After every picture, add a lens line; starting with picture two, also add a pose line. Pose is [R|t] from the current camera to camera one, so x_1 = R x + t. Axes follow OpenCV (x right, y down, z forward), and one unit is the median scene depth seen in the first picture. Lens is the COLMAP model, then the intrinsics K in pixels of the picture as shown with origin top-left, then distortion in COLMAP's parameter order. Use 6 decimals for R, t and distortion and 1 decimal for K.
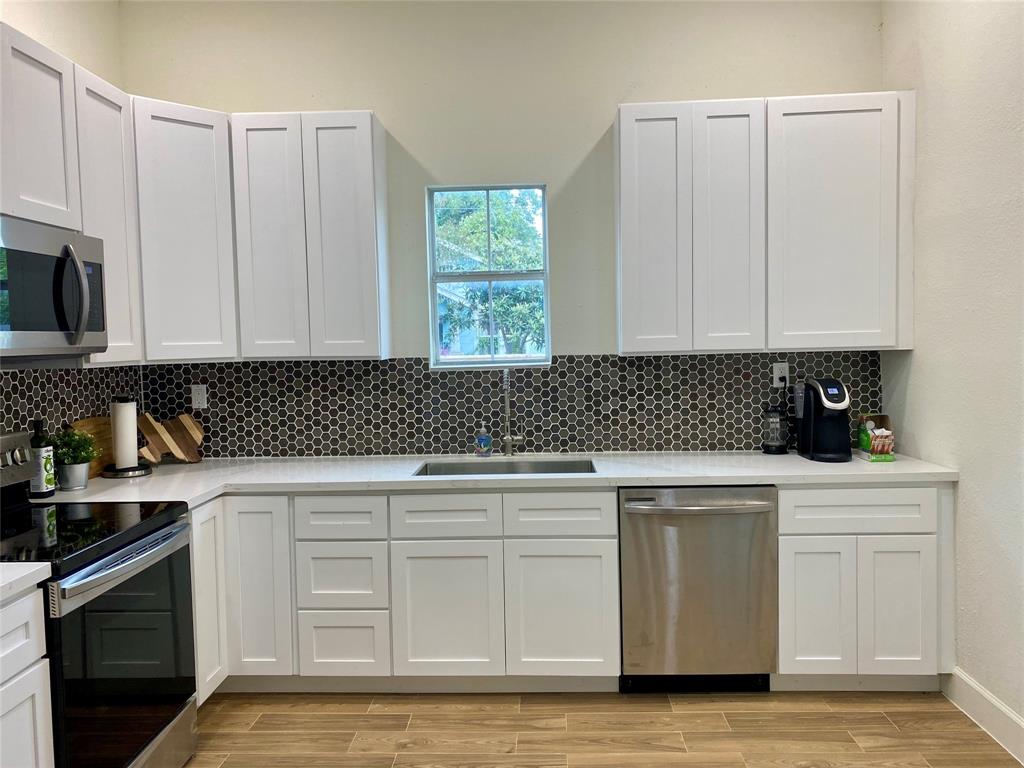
lens RADIAL K [[779.7, 0, 490.6], [0, 779.7, 381.8], [0, 0, 1]] dist [0.046648, -0.143937]
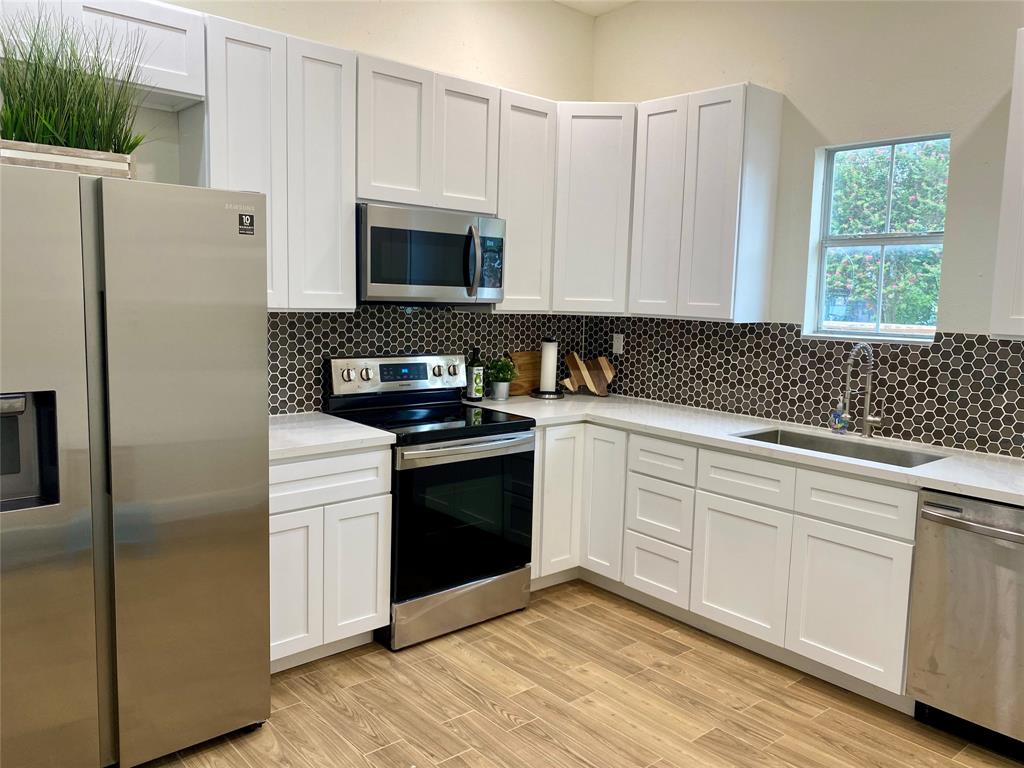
lens RADIAL K [[779.7, 0, 490.6], [0, 779.7, 381.8], [0, 0, 1]] dist [0.046648, -0.143937]
pose [[0.652534, 0.124372, -0.747483, 0.424078], [-0.080458, 0.992234, 0.094859, -0.022132], [0.753476, -0.001758, 0.657473, 0.060874]]
